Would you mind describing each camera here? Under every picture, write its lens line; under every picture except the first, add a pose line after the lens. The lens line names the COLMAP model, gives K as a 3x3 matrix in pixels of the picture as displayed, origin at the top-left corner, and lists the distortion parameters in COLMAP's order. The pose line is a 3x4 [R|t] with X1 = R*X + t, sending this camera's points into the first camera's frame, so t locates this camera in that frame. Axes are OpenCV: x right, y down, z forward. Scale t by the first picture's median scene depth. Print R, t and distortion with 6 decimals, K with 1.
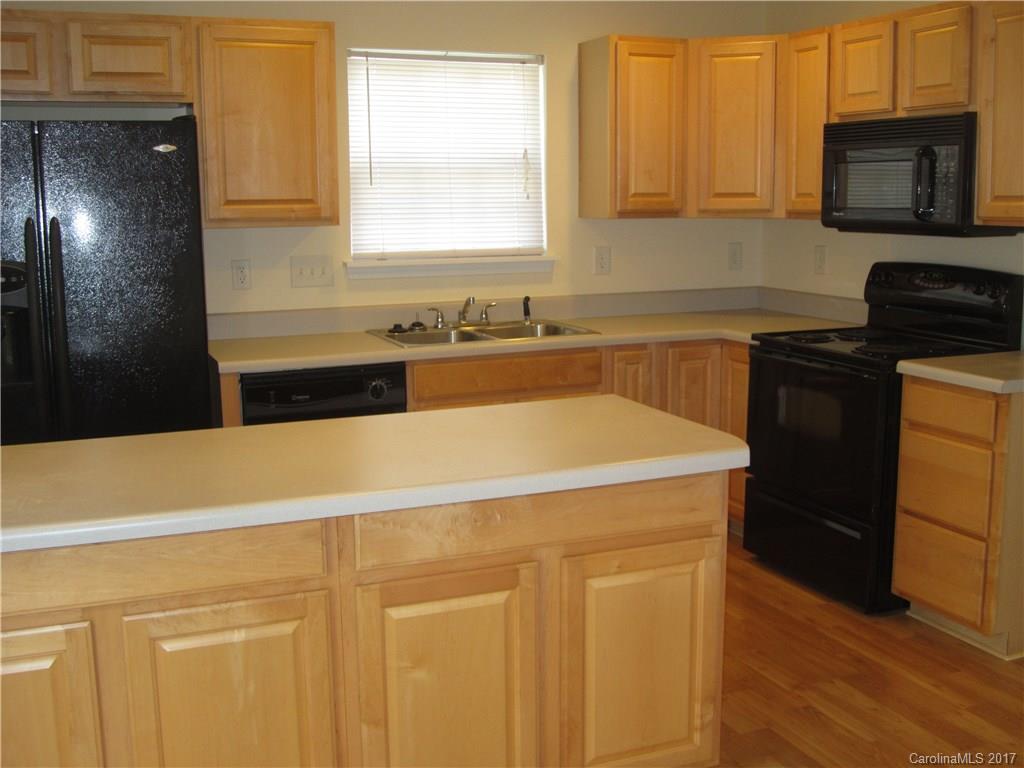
lens RADIAL K [[1136.8, 0, 512.0], [0, 1136.8, 384.0], [0, 0, 1]] dist [-0.075690, -0.024688]
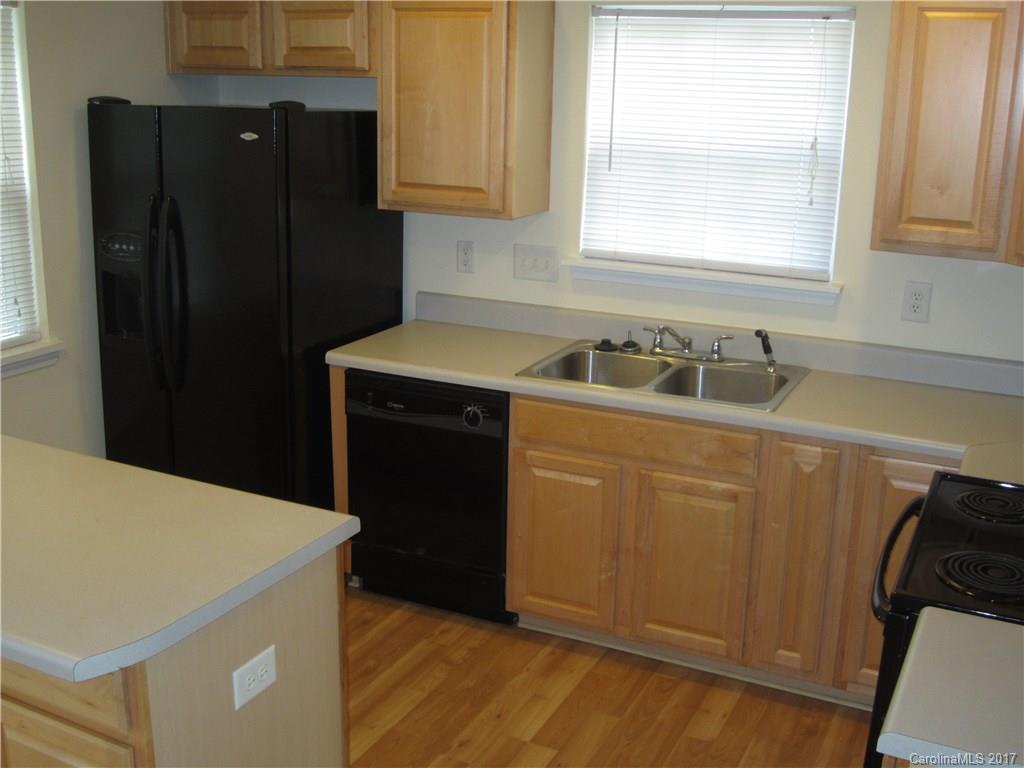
lens RADIAL K [[1136.8, 0, 512.0], [0, 1136.8, 384.0], [0, 0, 1]] dist [-0.075690, -0.024688]
pose [[0.657294, 0.224715, -0.719353, 0.467844], [-0.150017, 0.974422, 0.167320, -0.151347], [0.738552, -0.002063, 0.674193, 0.380623]]
